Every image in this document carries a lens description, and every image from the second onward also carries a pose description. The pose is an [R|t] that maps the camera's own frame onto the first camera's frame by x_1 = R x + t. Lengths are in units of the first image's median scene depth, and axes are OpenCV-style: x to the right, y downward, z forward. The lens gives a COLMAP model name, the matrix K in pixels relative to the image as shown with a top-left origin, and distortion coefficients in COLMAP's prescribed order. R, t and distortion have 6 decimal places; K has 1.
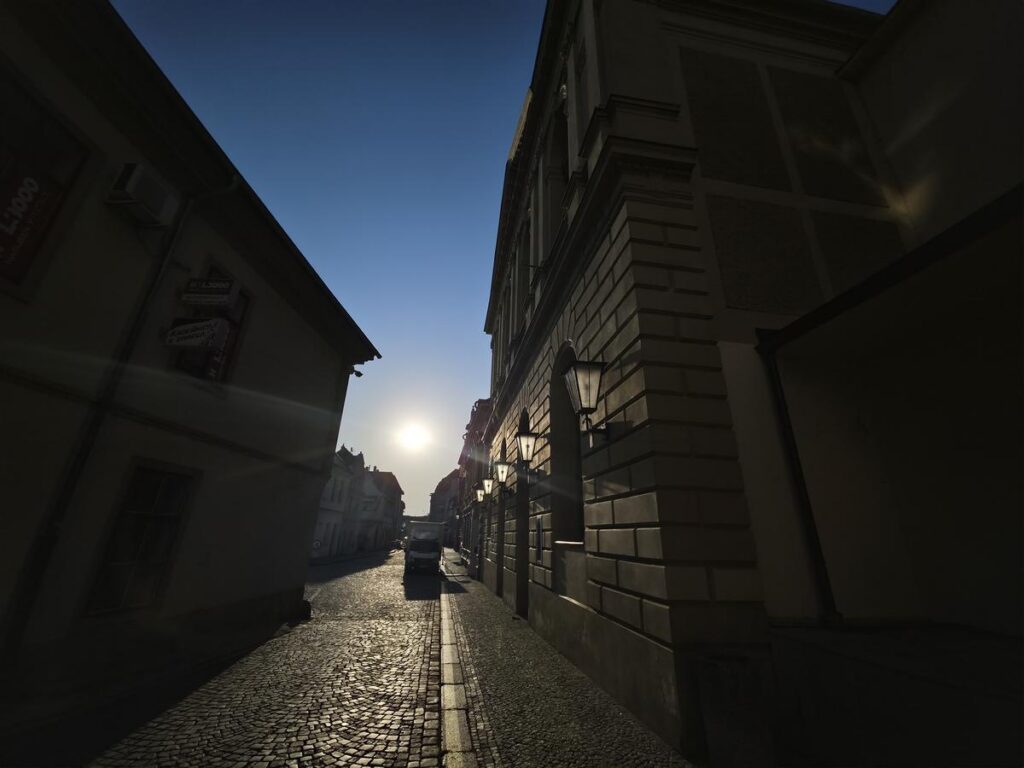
lens RADIAL K [[409.9, 0, 510.0], [0, 409.9, 380.9], [0, 0, 1]] dist [0.002029, -0.000033]
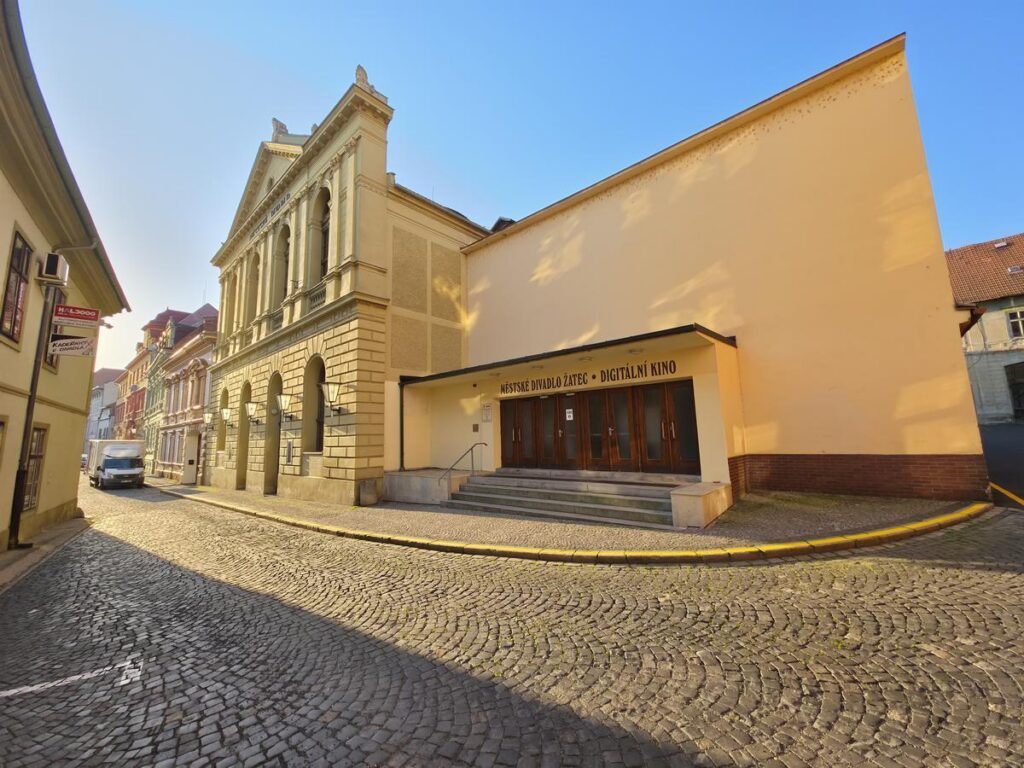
lens RADIAL K [[409.9, 0, 512.8], [0, 409.9, 379.7], [0, 0, 1]] dist [0.002029, -0.000033]
pose [[0.777993, 0.041932, 0.626872, -0.442684], [-0.179529, 0.971005, 0.157857, -0.552661], [-0.602076, -0.235353, 0.762963, -1.288352]]
